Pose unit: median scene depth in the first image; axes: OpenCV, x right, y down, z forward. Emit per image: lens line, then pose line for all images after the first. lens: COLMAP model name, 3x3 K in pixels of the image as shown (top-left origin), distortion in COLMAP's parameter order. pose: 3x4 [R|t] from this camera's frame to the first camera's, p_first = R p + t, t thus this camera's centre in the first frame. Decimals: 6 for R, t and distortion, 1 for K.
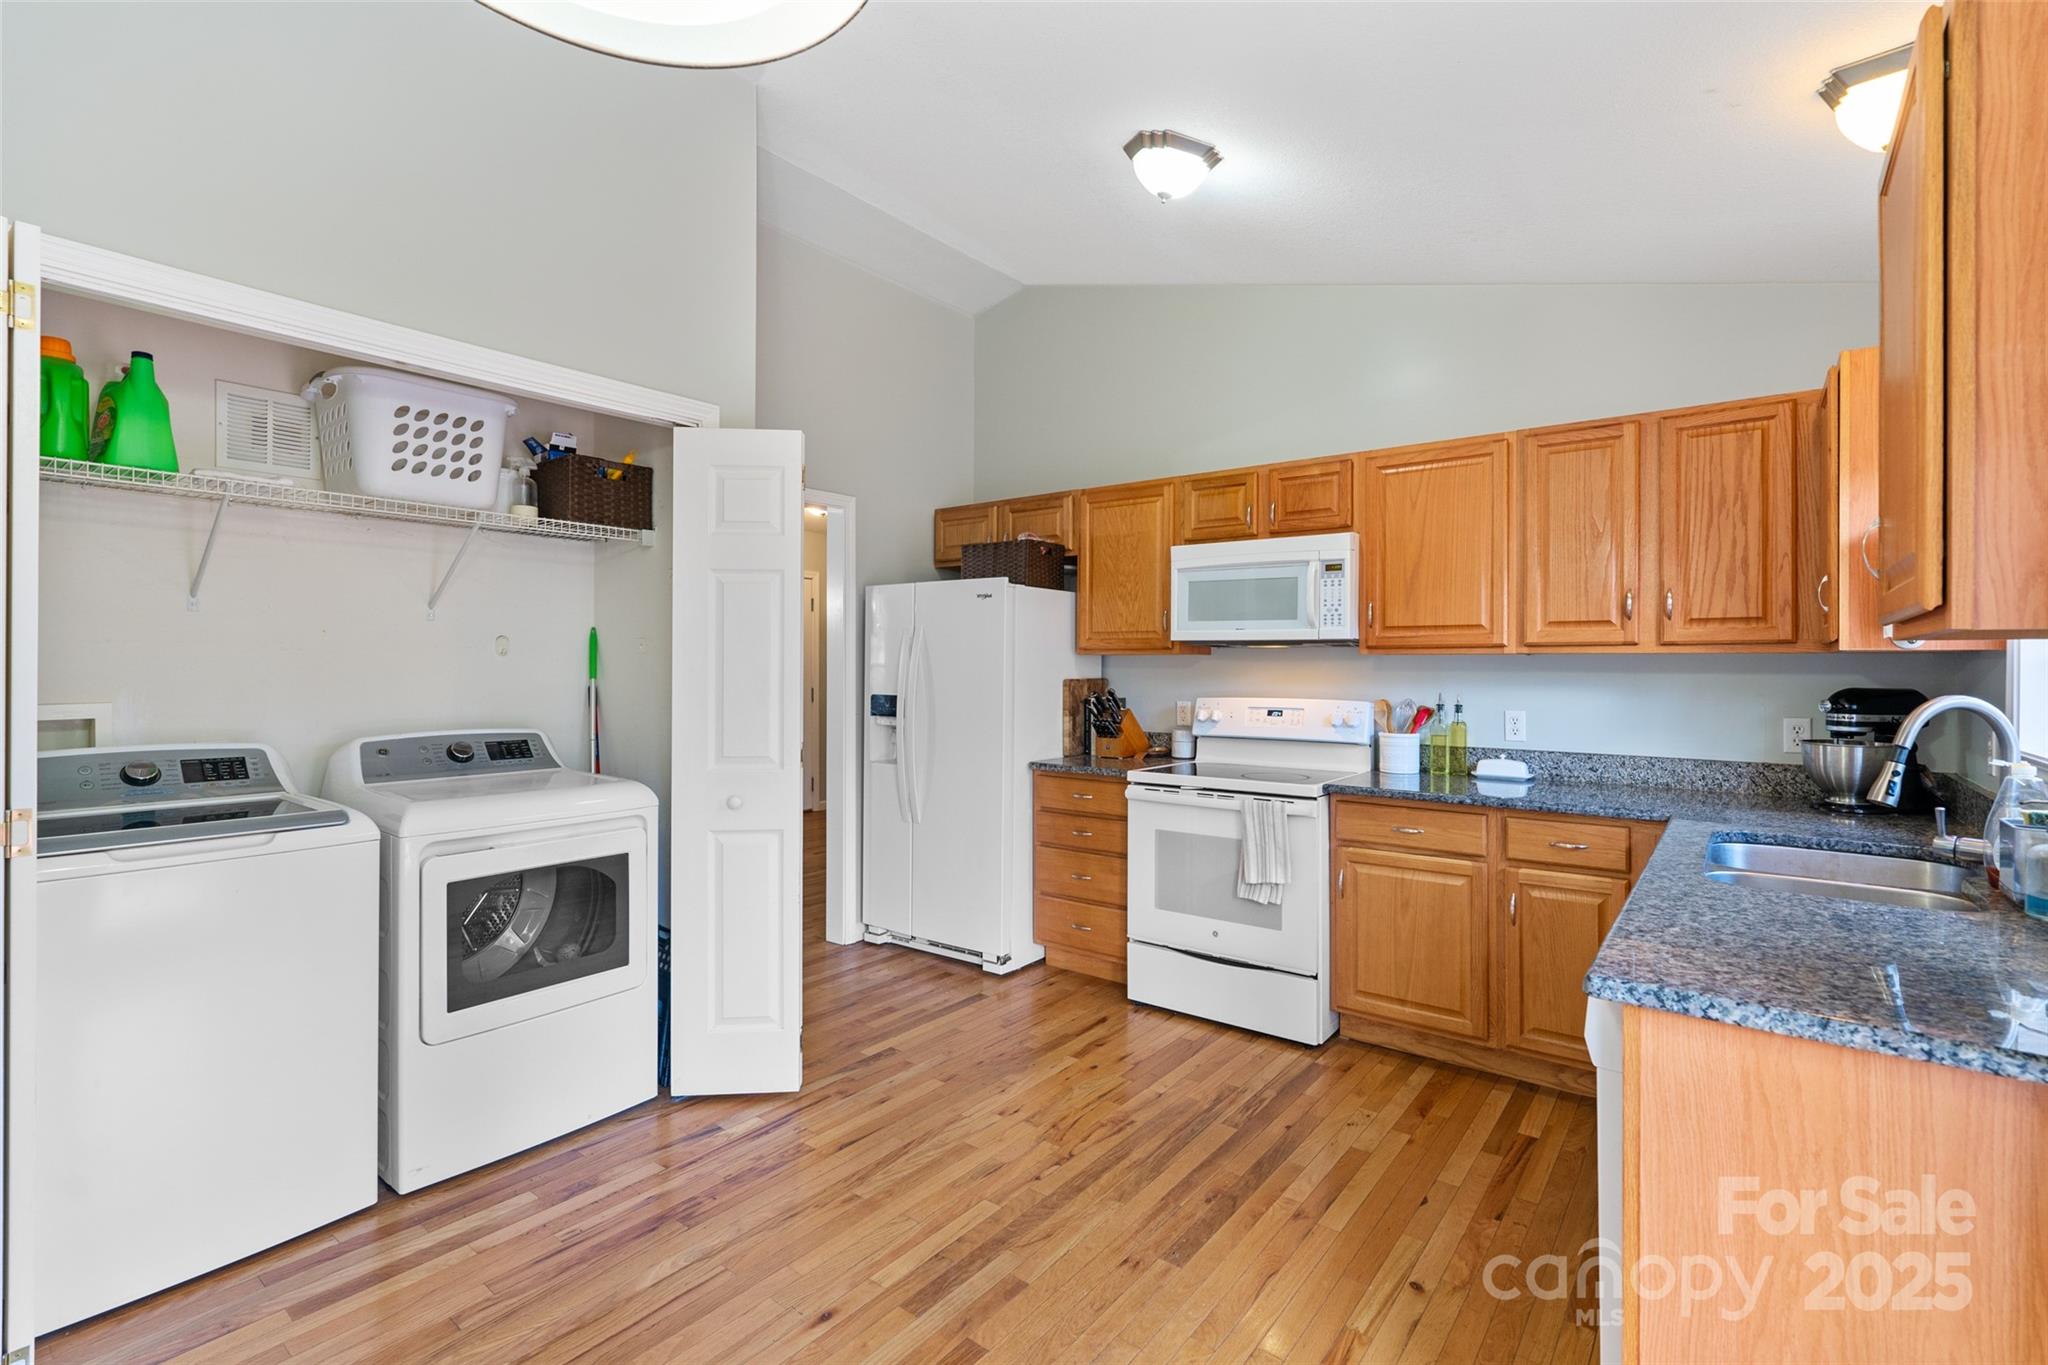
lens RADIAL K [[921.7, 0, 1034.3], [0, 921.7, 673.7], [0, 0, 1]] dist [-0.006765, 0.002392]
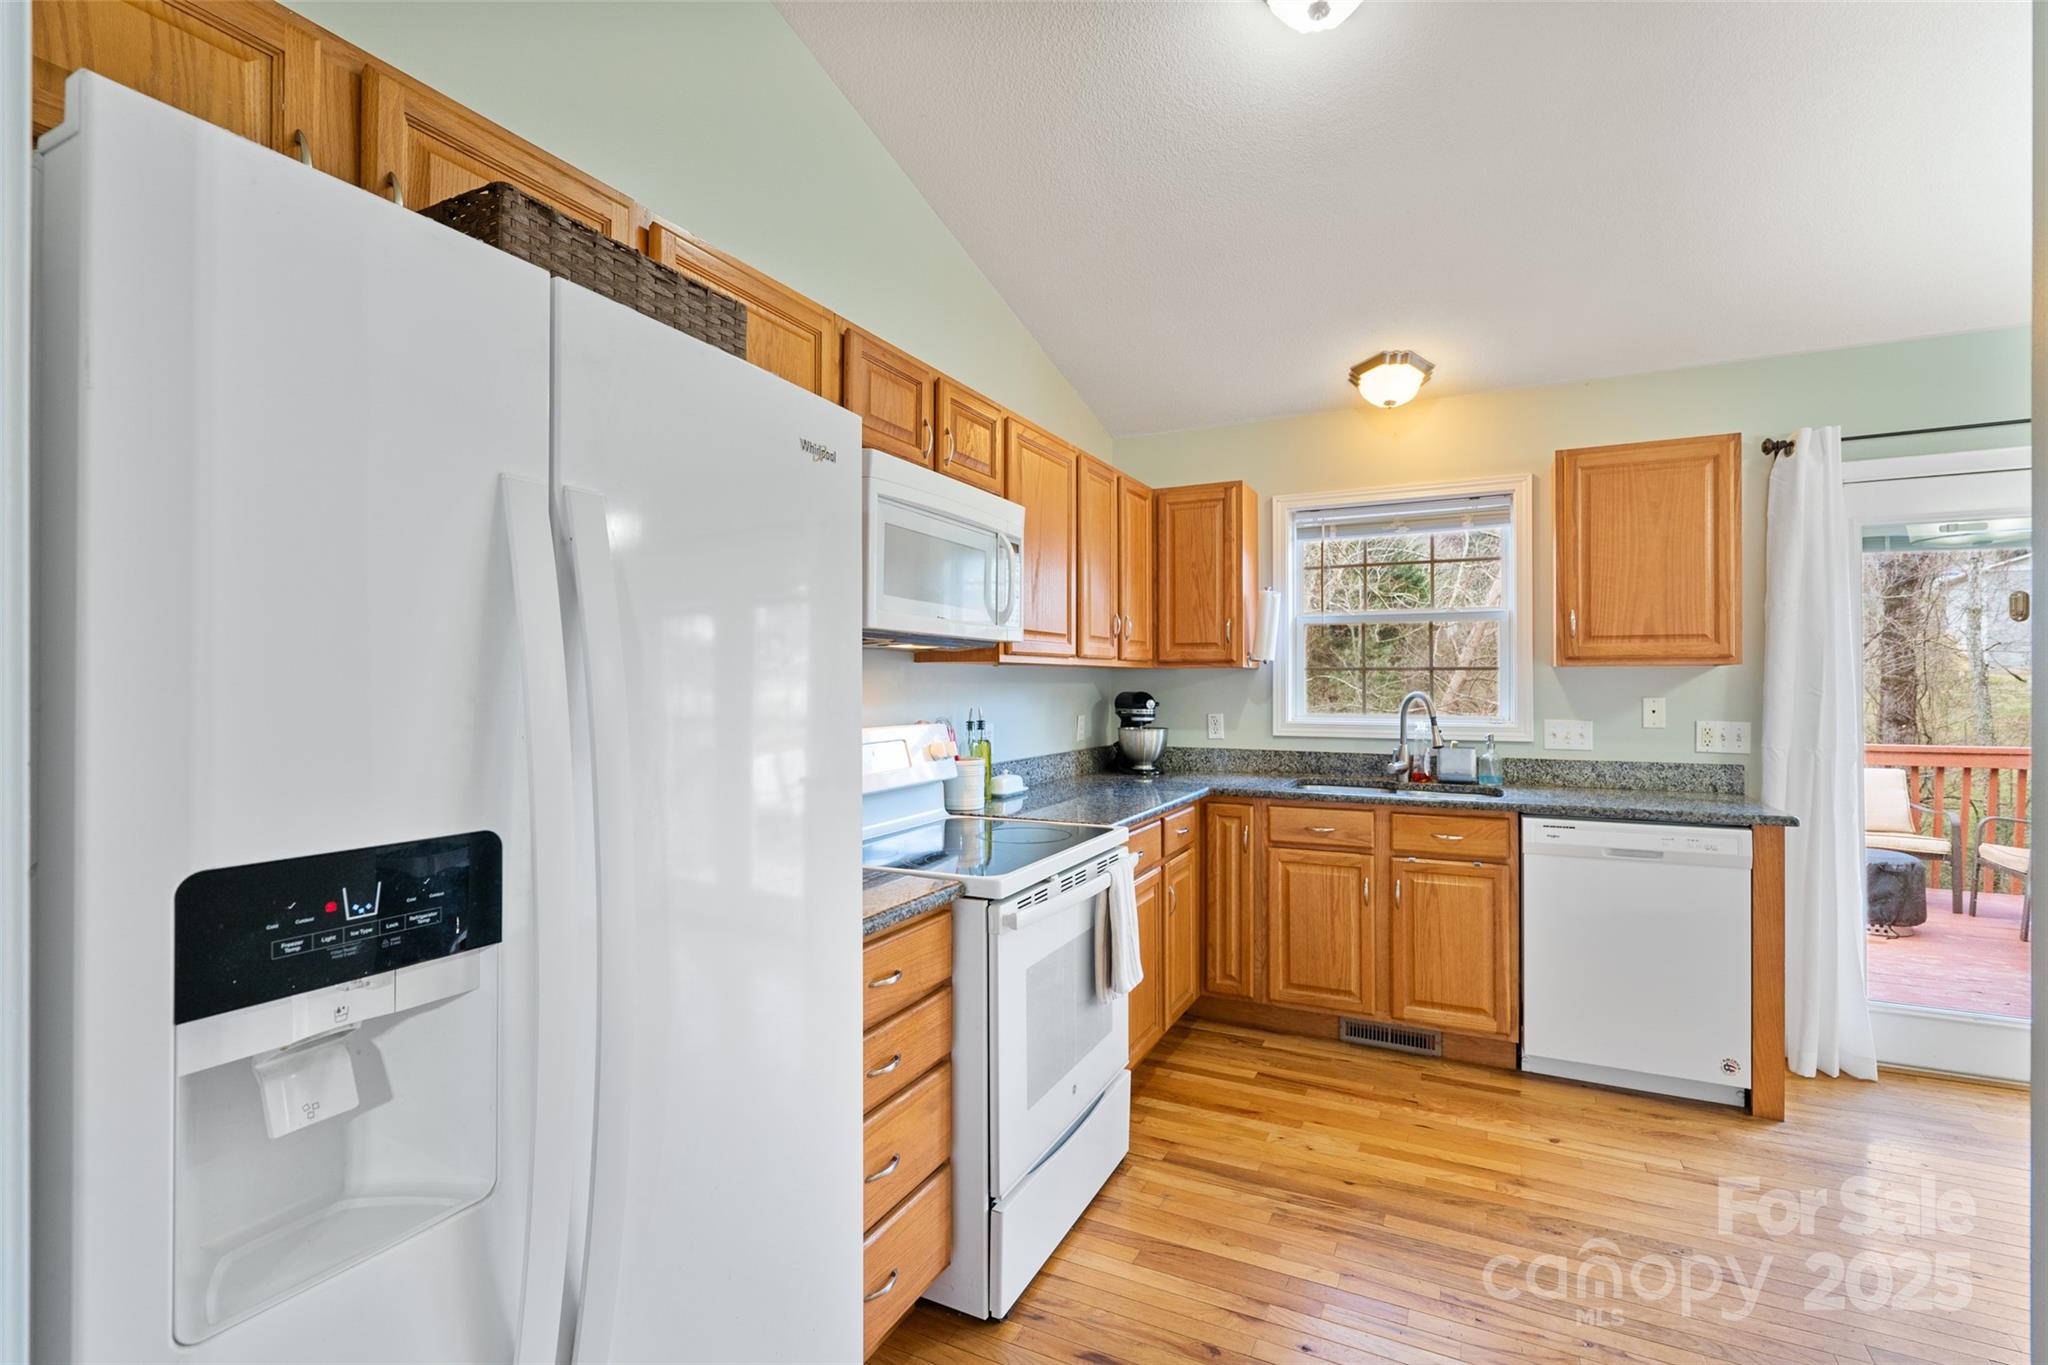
lens RADIAL K [[921.7, 0, 1027.0], [0, 921.7, 675.5], [0, 0, 1]] dist [-0.006765, 0.002392]
pose [[-0.183732, 0.002681, 0.982973, -0.462703], [0.007692, 0.999970, -0.001290, -0.008658], [-0.982946, 0.007325, -0.183748, 1.219882]]
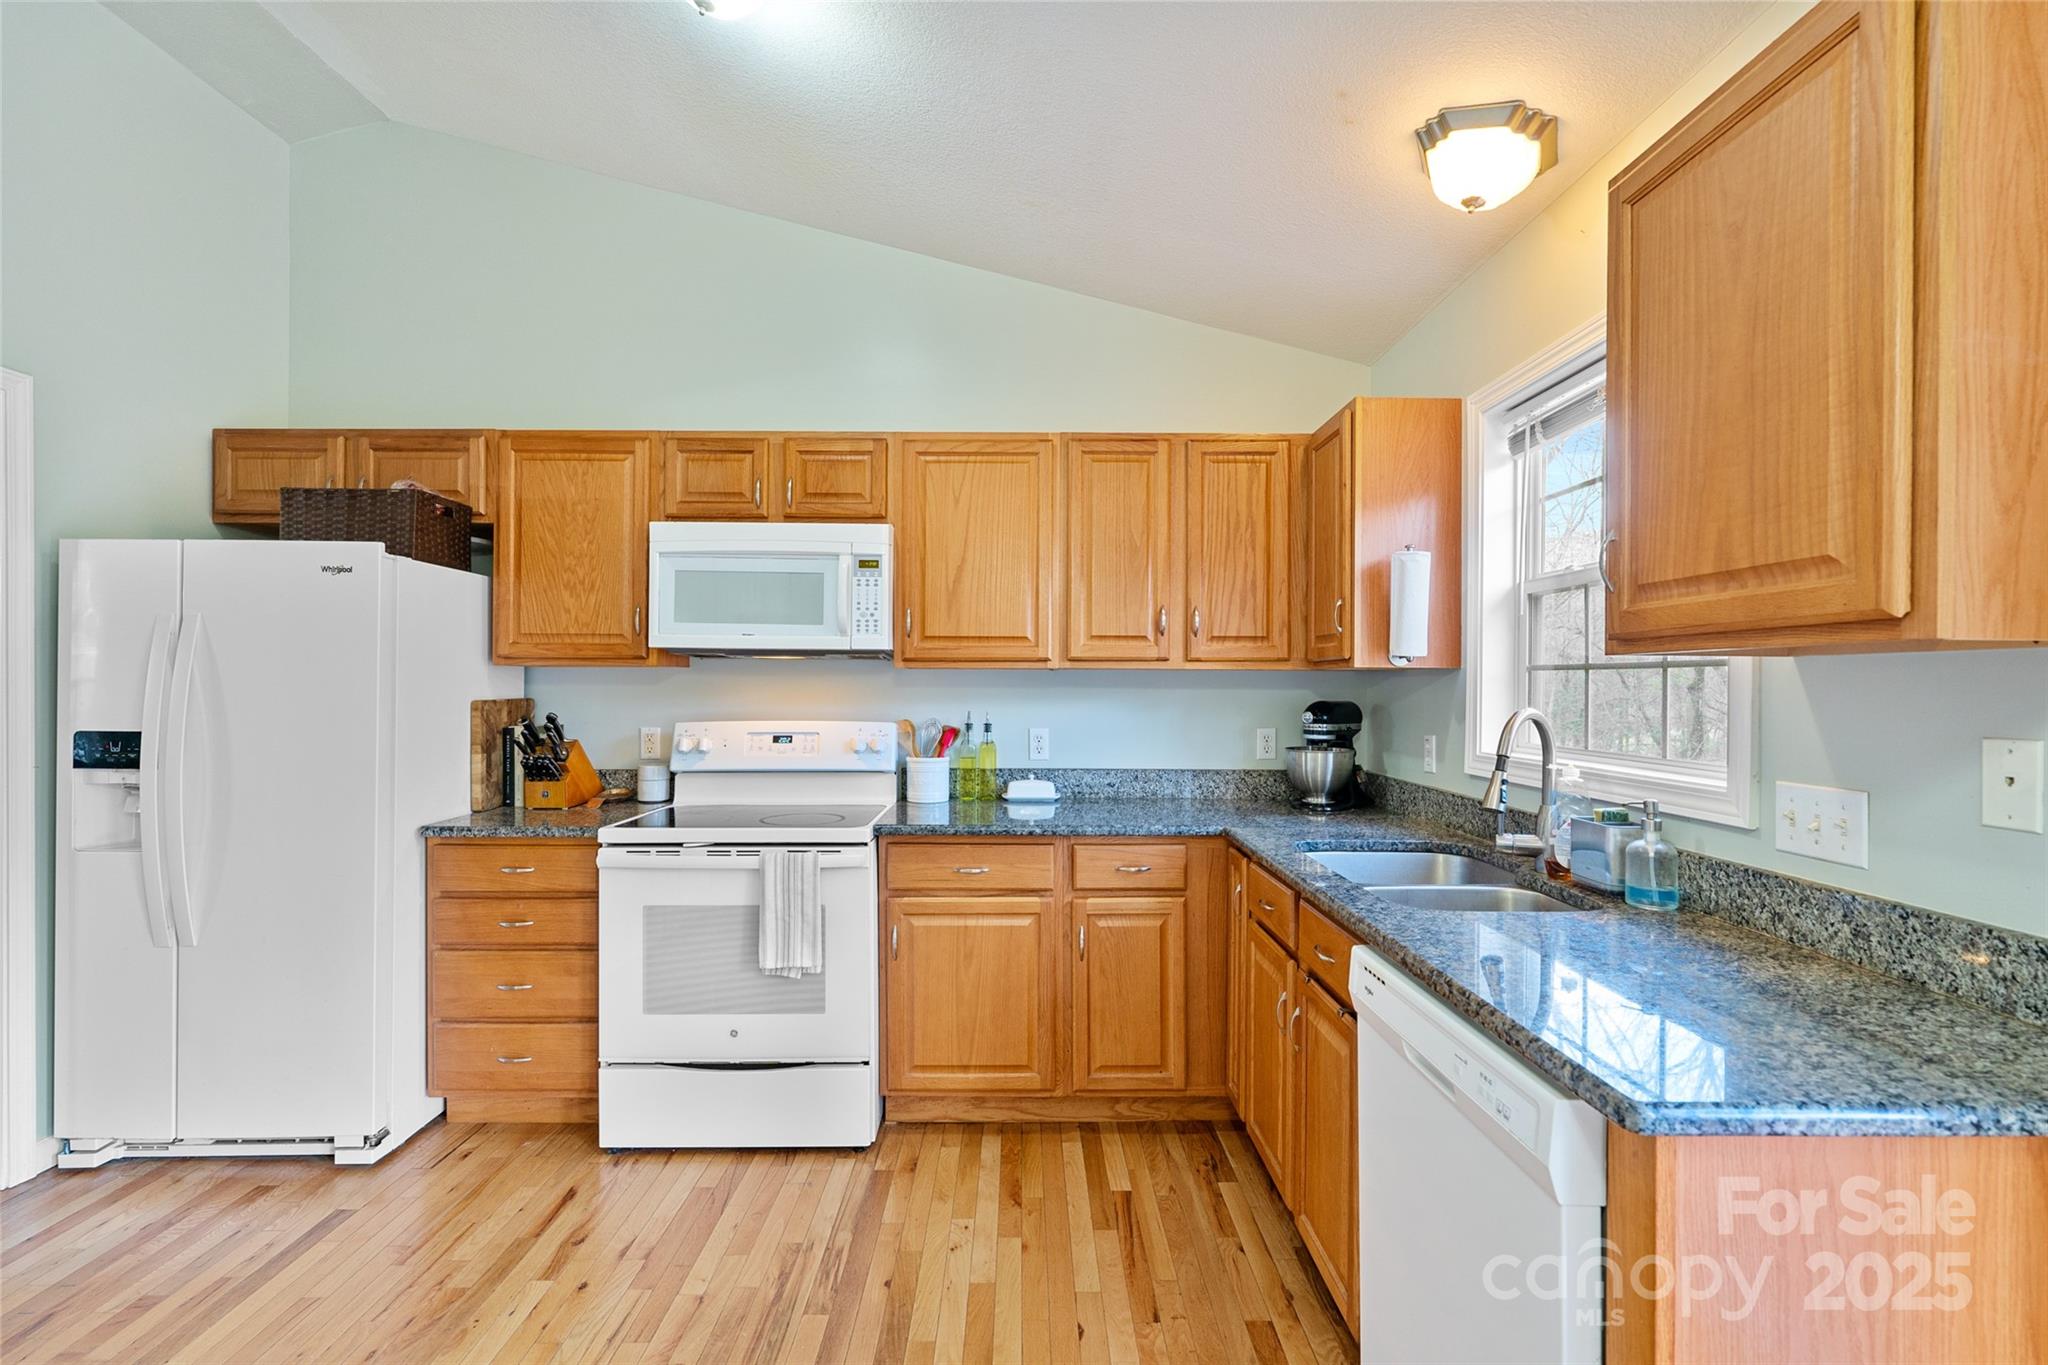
lens RADIAL K [[921.7, 0, 1028.6], [0, 921.7, 688.5], [0, 0, 1]] dist [-0.006765, 0.002392]
pose [[0.790066, -0.003313, 0.613013, -0.081017], [0.004506, 0.999990, -0.000403, -0.001016], [-0.613005, 0.003080, 0.790073, 0.265562]]
